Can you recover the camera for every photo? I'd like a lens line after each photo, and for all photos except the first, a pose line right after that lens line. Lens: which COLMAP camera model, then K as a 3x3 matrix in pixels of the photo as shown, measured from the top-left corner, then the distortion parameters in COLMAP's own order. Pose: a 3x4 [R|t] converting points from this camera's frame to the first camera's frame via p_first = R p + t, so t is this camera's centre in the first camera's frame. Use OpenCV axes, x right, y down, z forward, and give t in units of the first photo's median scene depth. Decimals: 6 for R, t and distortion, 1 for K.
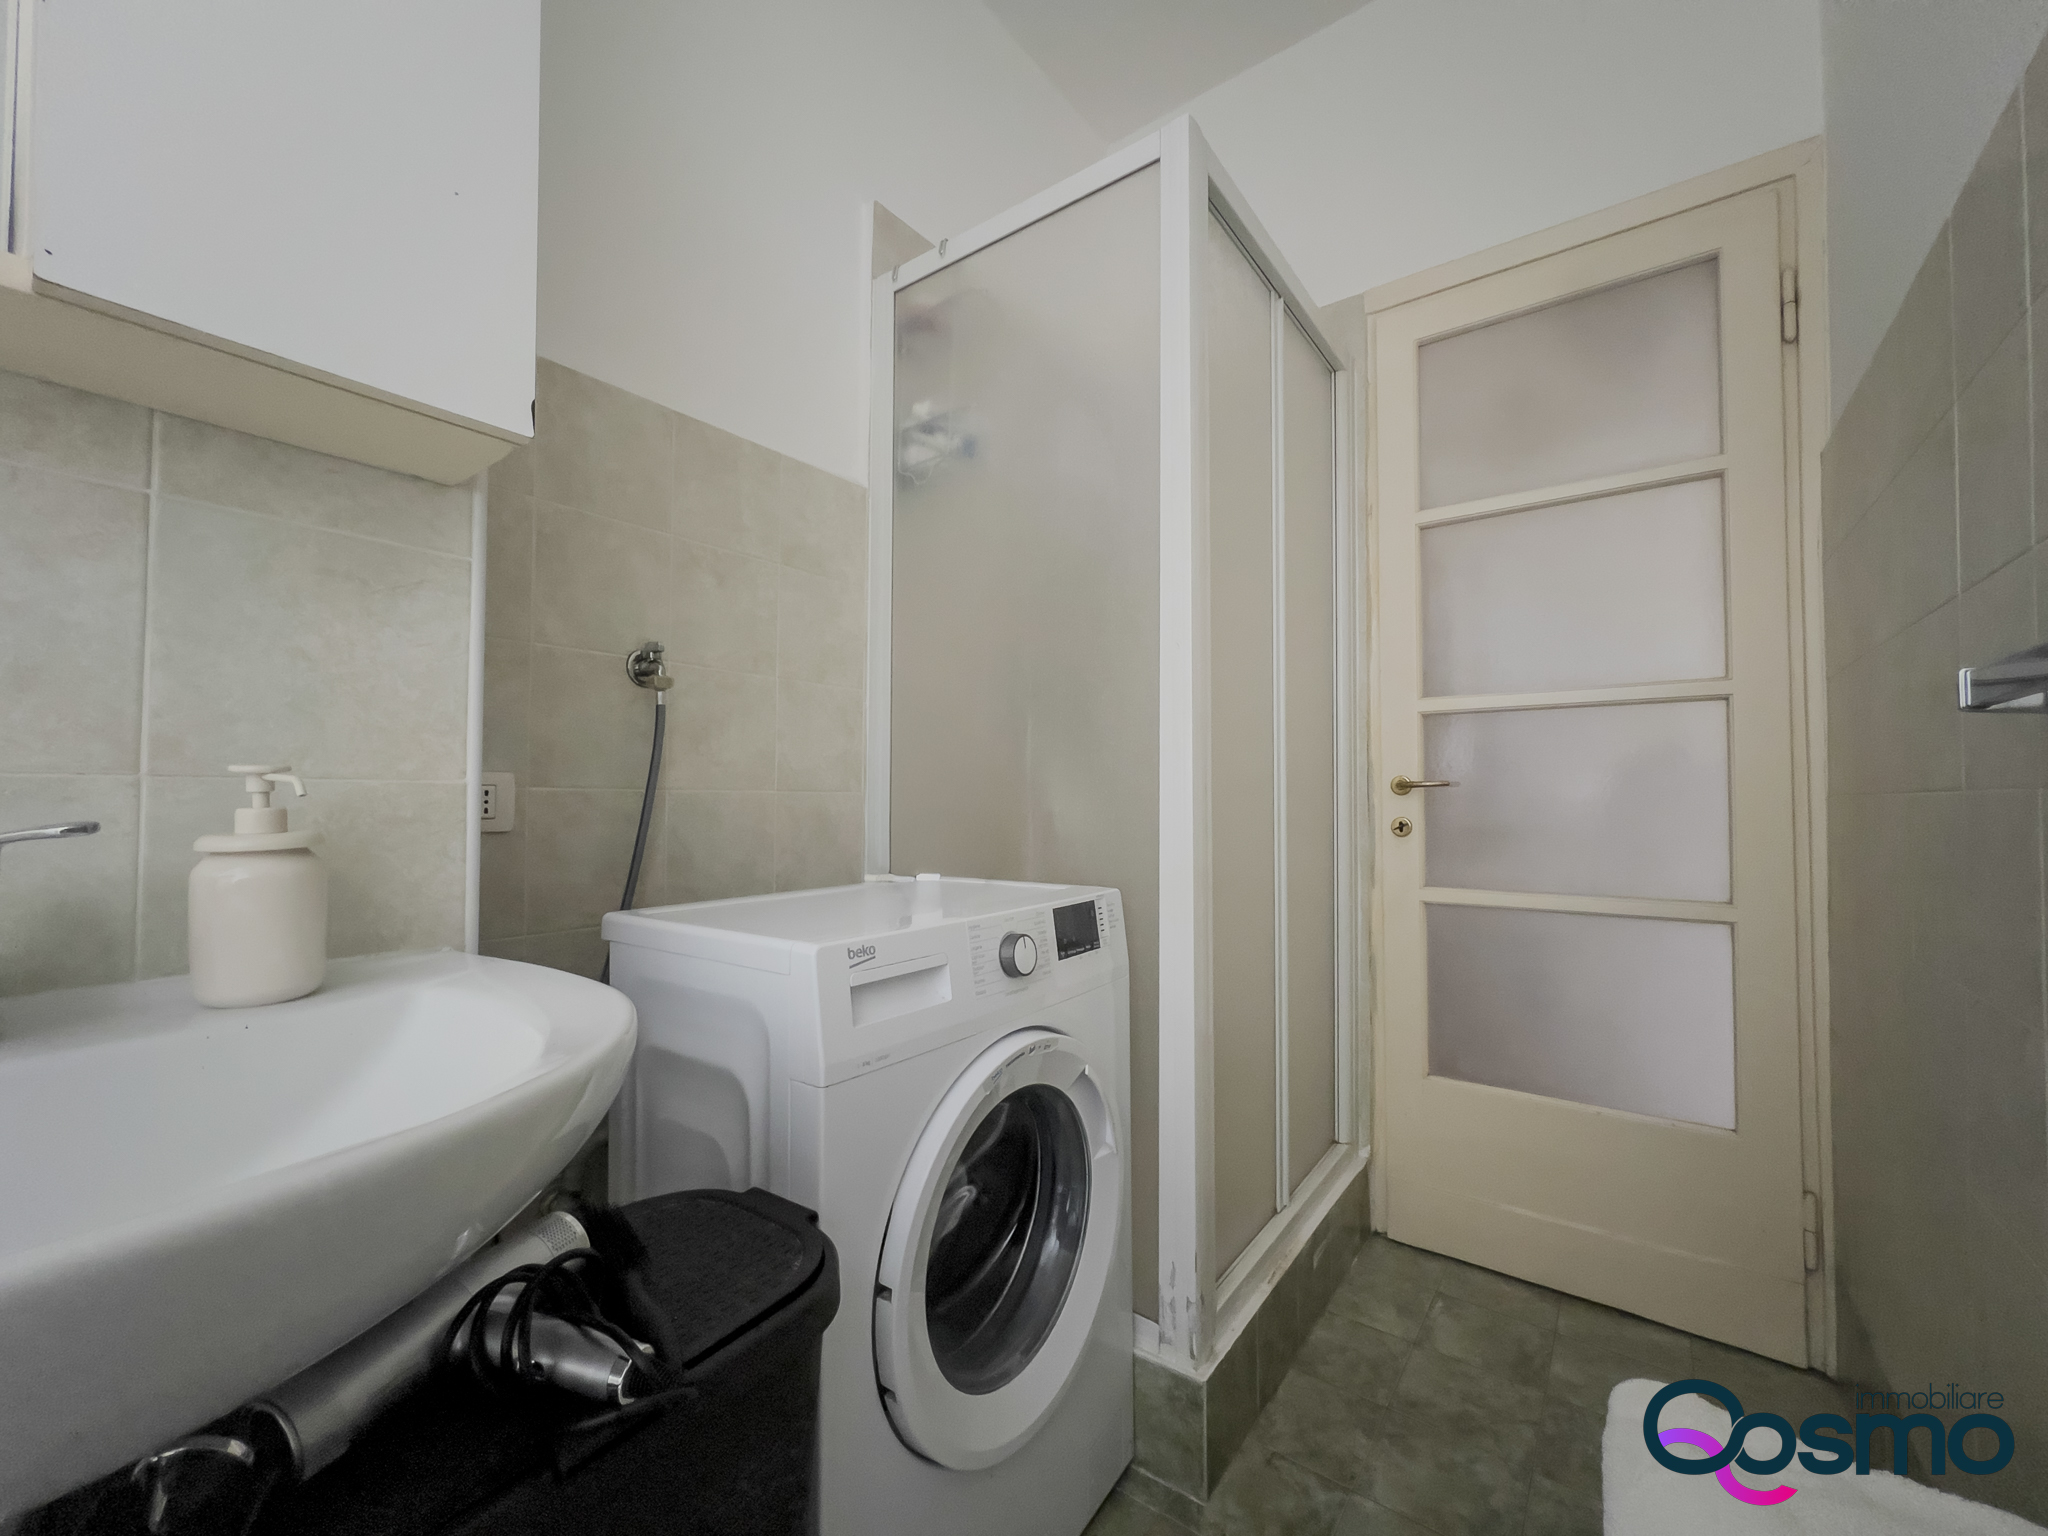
lens RADIAL K [[822.6, 0, 1021.8], [0, 822.6, 773.7], [0, 0, 1]] dist [0.001577, -0.000171]
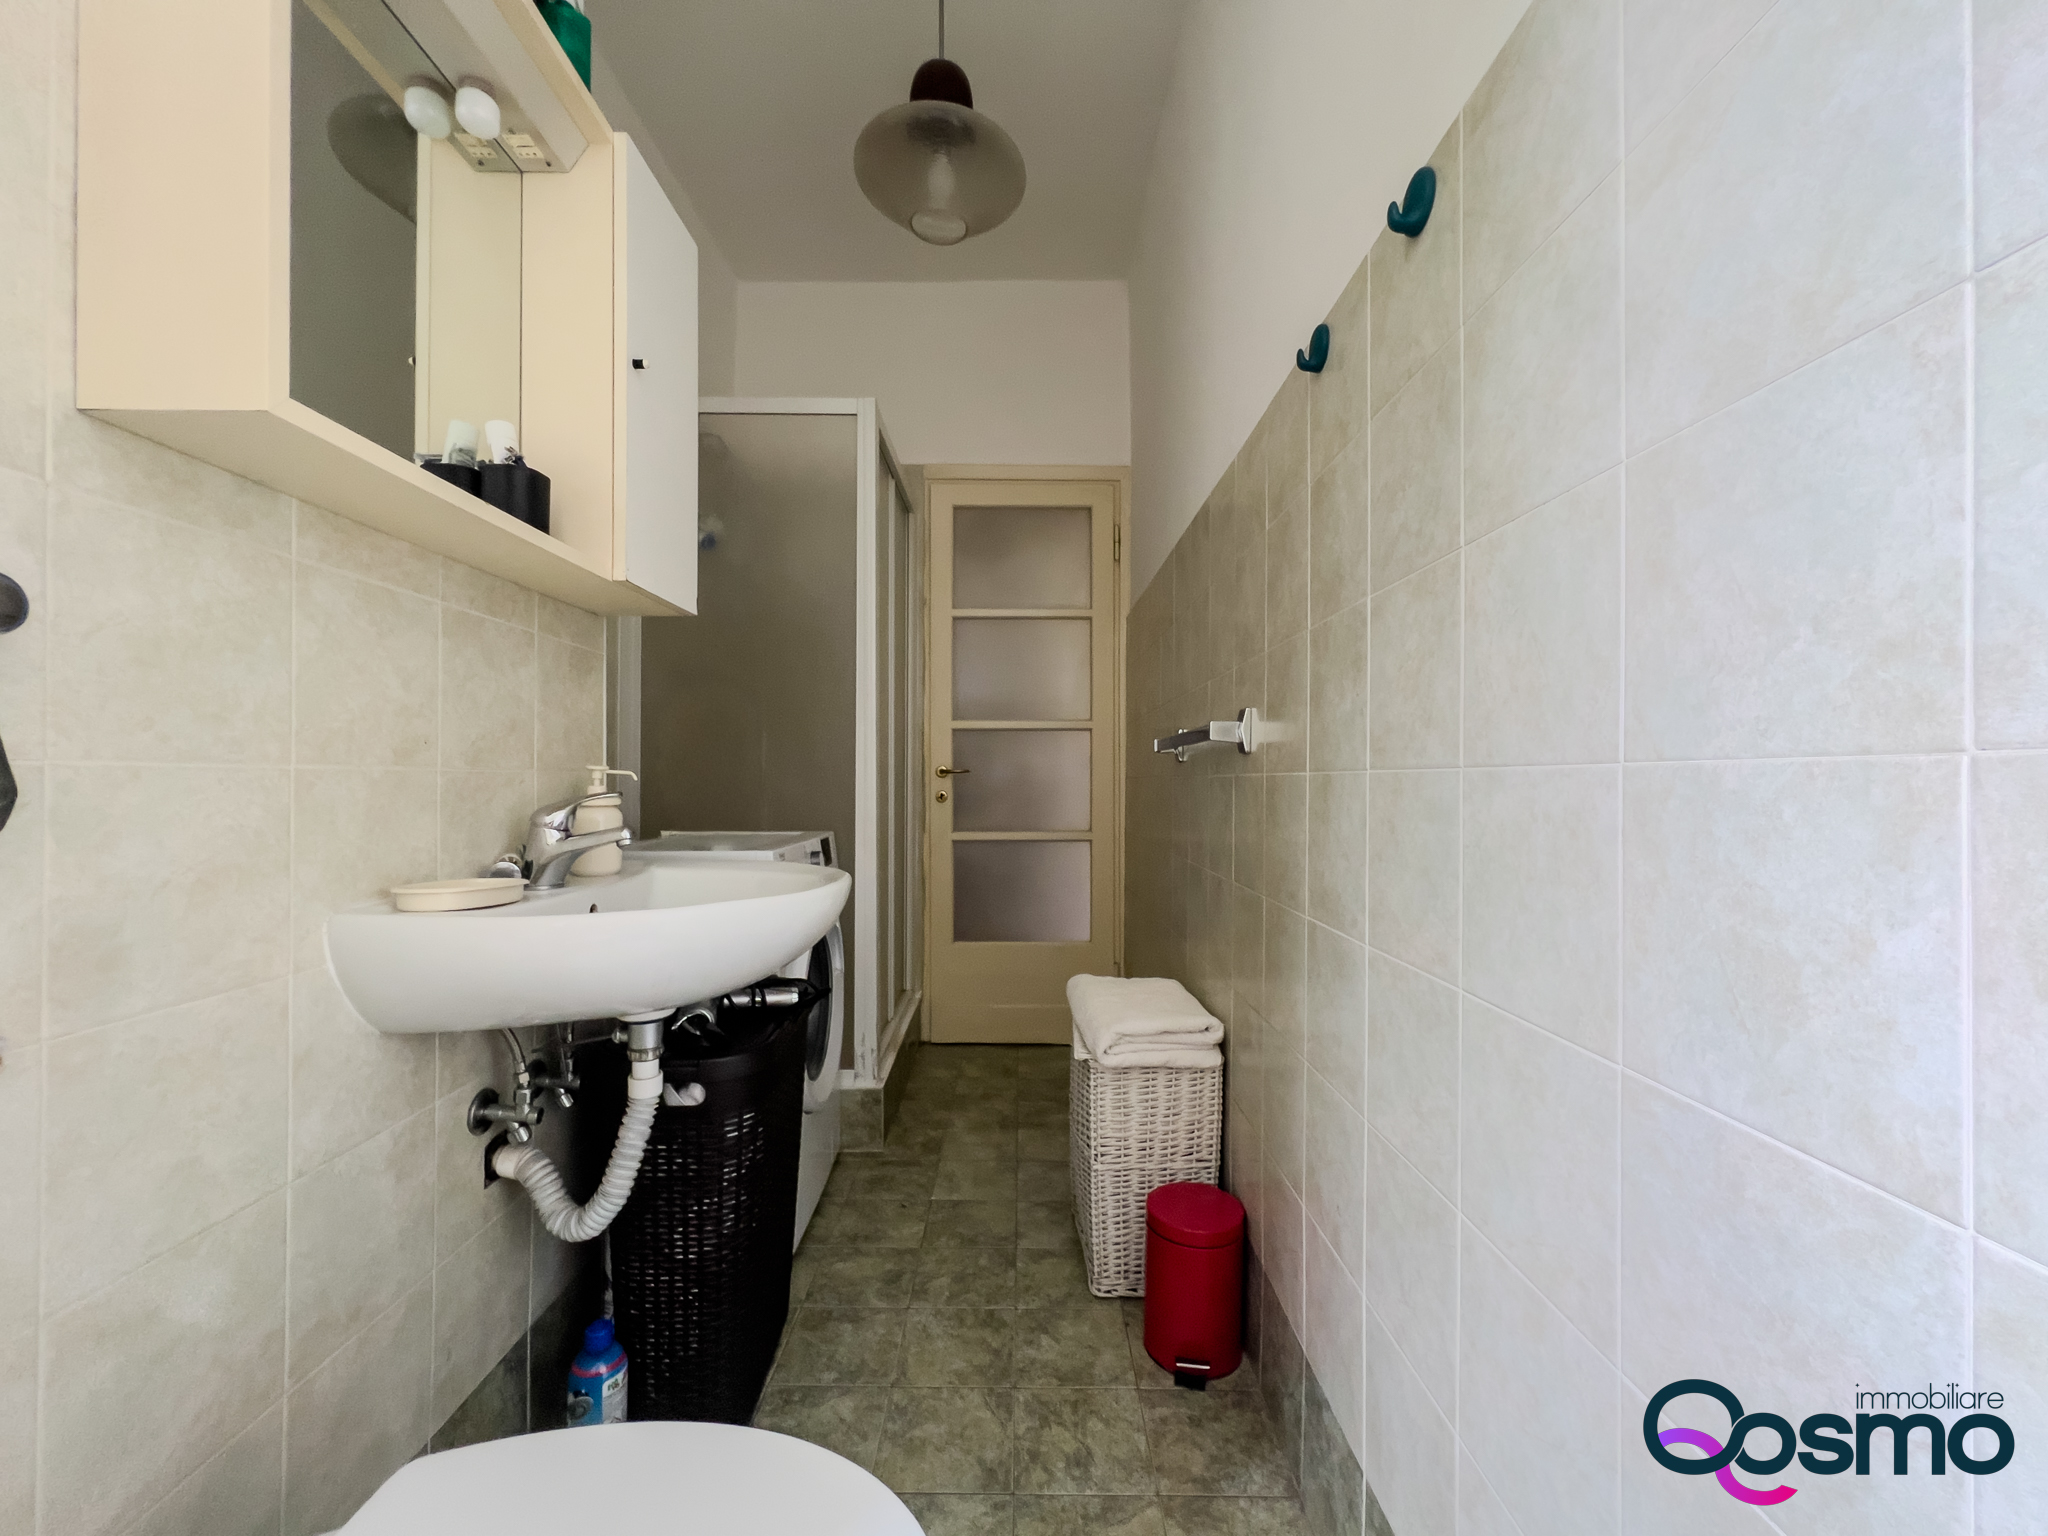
lens RADIAL K [[822.6, 0, 1021.8], [0, 822.6, 773.7], [0, 0, 1]] dist [0.001577, -0.000171]
pose [[0.798821, 0.003160, 0.601560, -0.509187], [-0.016429, 0.999728, 0.016565, -0.015595], [-0.601344, -0.023115, 0.798656, -0.529809]]
